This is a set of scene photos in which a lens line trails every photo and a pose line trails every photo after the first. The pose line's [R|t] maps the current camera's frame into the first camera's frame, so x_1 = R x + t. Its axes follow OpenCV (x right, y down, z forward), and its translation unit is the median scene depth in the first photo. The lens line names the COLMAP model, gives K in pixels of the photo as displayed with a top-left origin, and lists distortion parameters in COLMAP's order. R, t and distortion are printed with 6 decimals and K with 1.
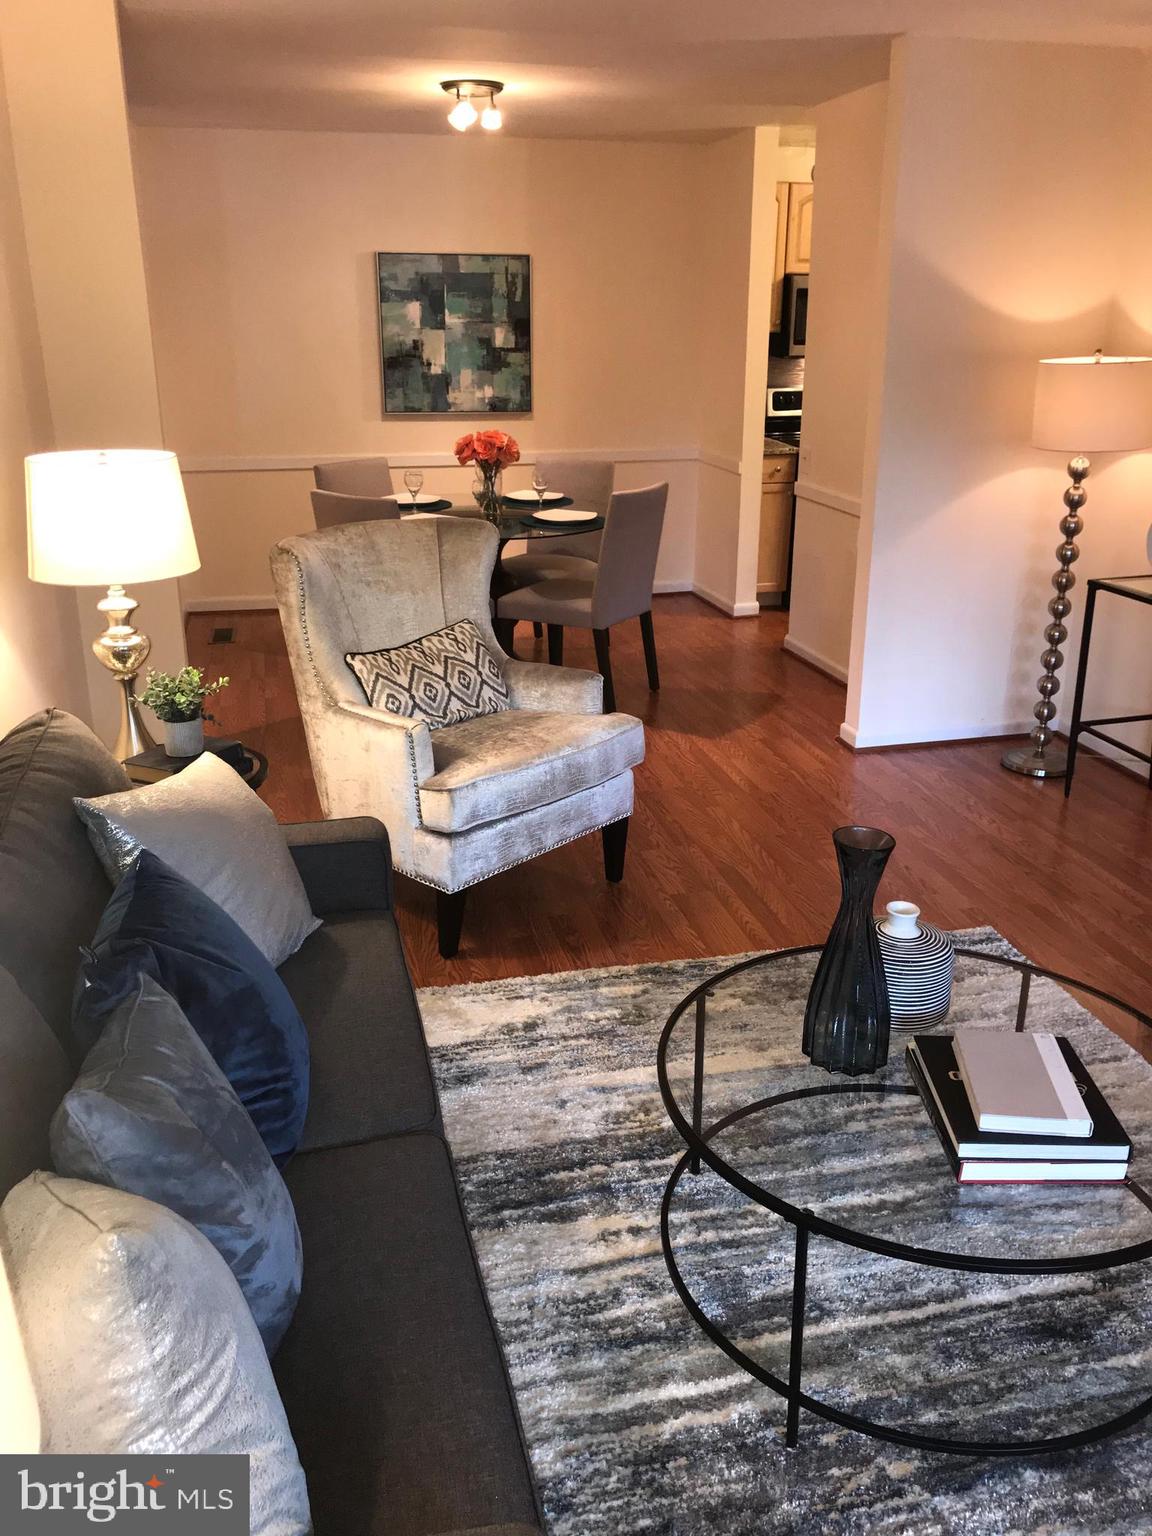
lens RADIAL K [[1272.9, 0, 588.7], [0, 1272.9, 769.8], [0, 0, 1]] dist [0.115489, -0.246082]
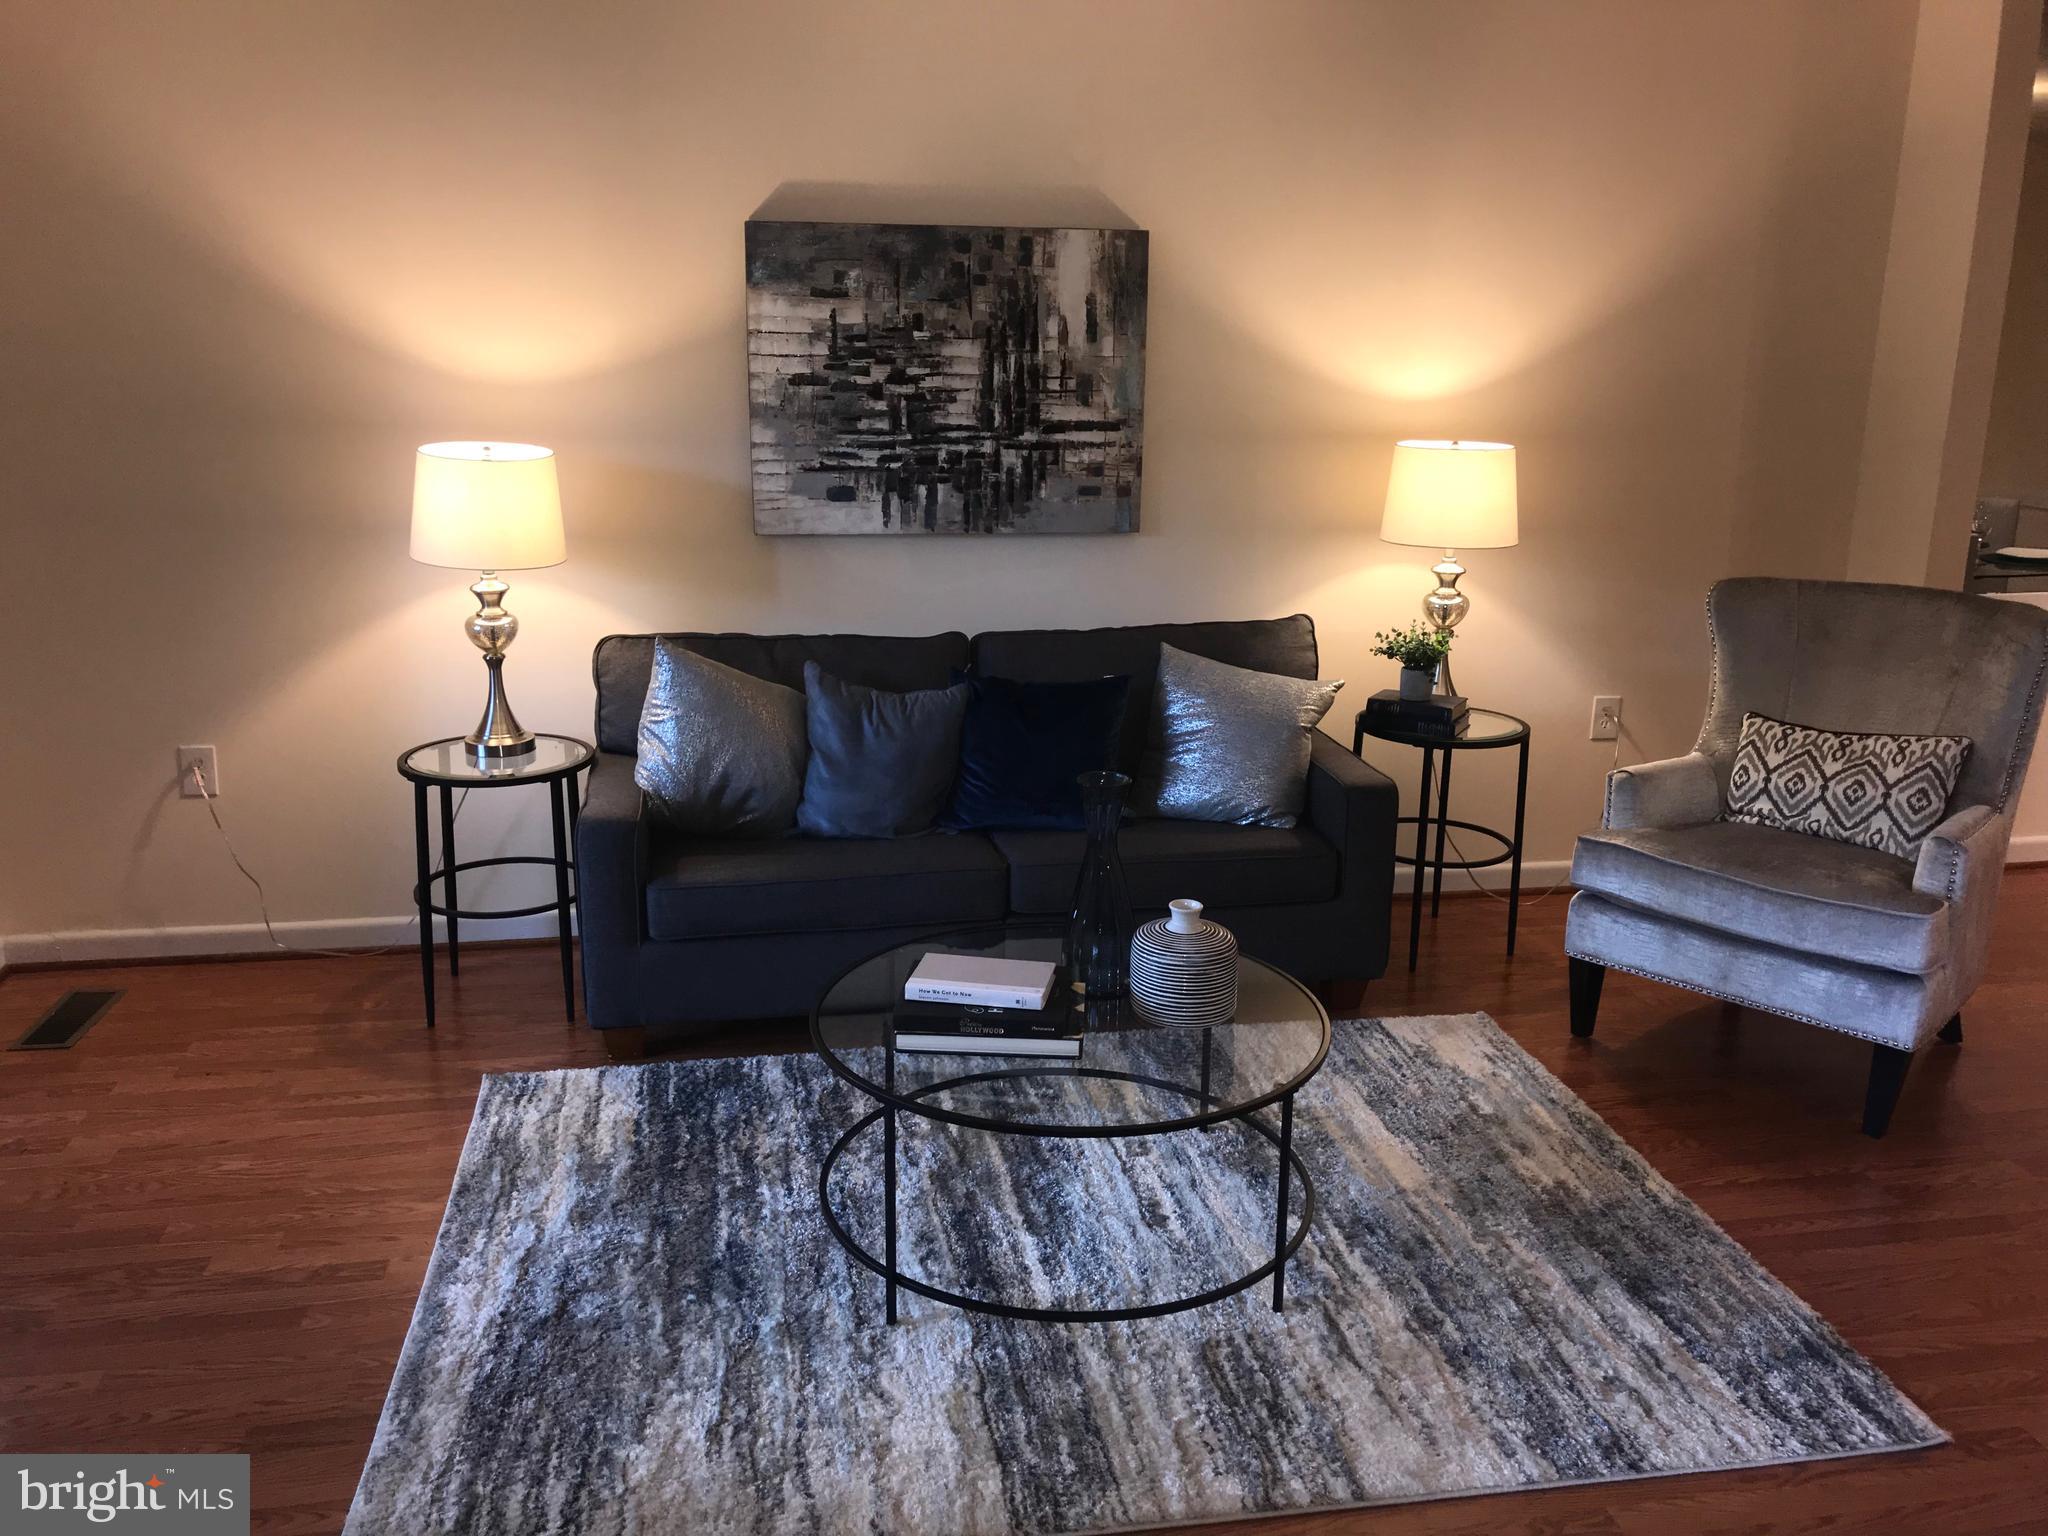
lens RADIAL K [[1697.2, 0, 1024.0], [0, 1697.2, 768.0], [0, 0, 1]] dist [0.115489, -0.246082]
pose [[-0.085801, 0.270618, -0.958856, 0.803808], [-0.311930, 0.906724, 0.283817, -0.189832], [0.946223, 0.323448, 0.006616, 0.431458]]
